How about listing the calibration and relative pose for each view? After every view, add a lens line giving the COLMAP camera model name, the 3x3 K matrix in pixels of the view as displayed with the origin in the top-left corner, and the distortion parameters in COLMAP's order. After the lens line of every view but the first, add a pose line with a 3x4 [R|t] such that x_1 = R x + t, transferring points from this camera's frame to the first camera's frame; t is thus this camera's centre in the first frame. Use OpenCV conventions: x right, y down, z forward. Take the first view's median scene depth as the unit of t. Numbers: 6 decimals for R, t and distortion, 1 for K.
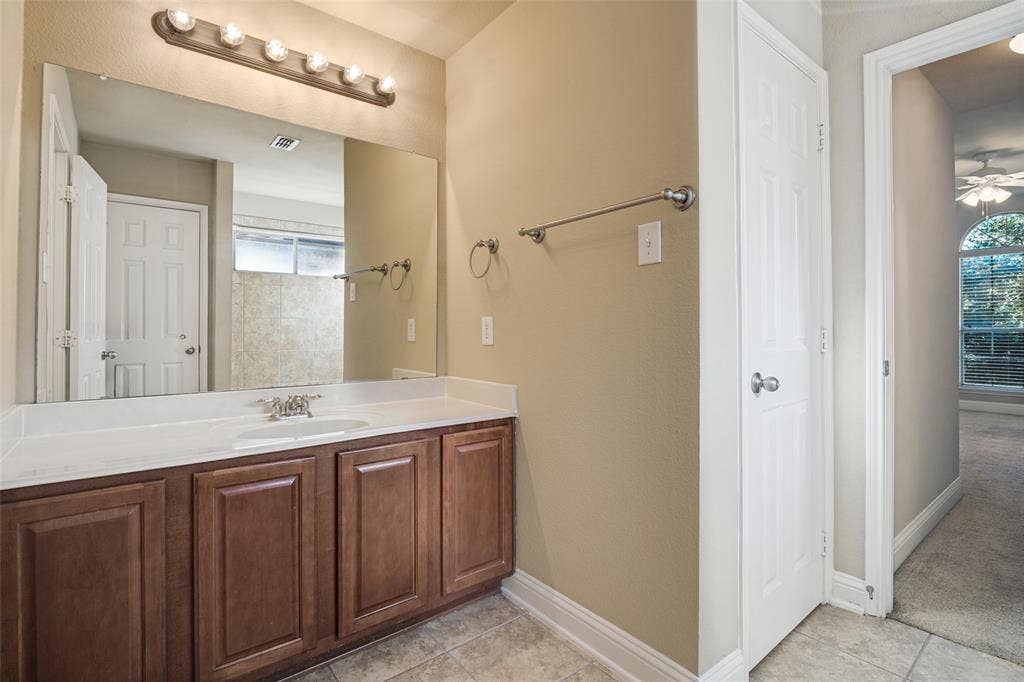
lens RADIAL K [[482.3, 0, 504.4], [0, 482.3, 322.0], [0, 0, 1]] dist [-0.017699, -0.000075]
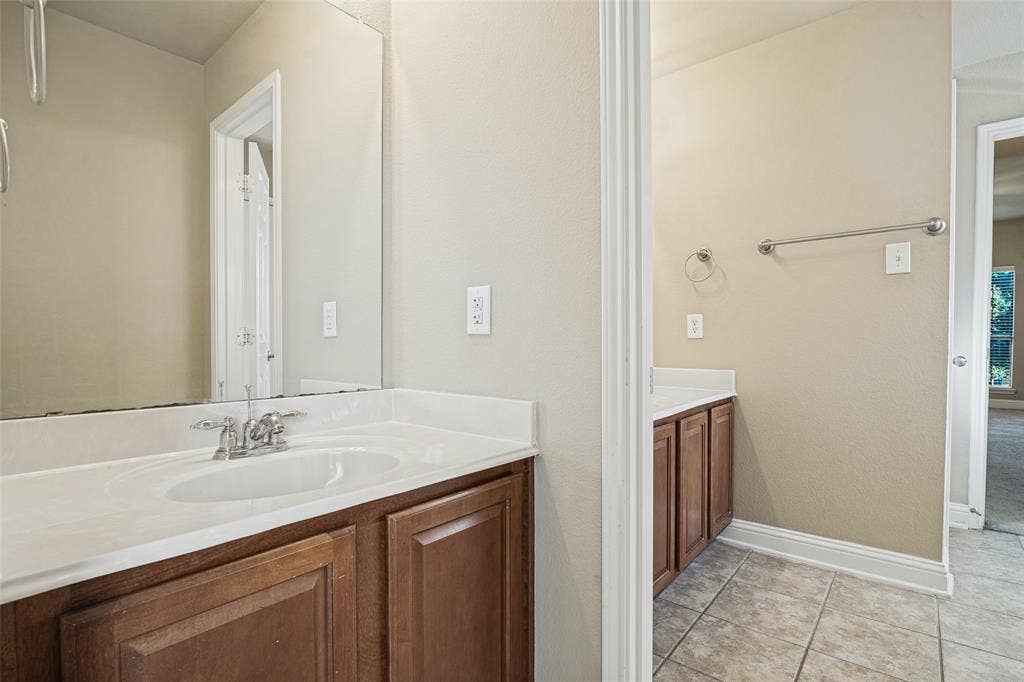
lens RADIAL K [[482.3, 0, 513.9], [0, 482.3, 347.1], [0, 0, 1]] dist [-0.017699, -0.000075]
pose [[0.980186, -0.001351, 0.198073, -0.839968], [-0.004297, 0.999596, 0.028080, 0.044901], [-0.198031, -0.028375, 0.979785, -0.091301]]
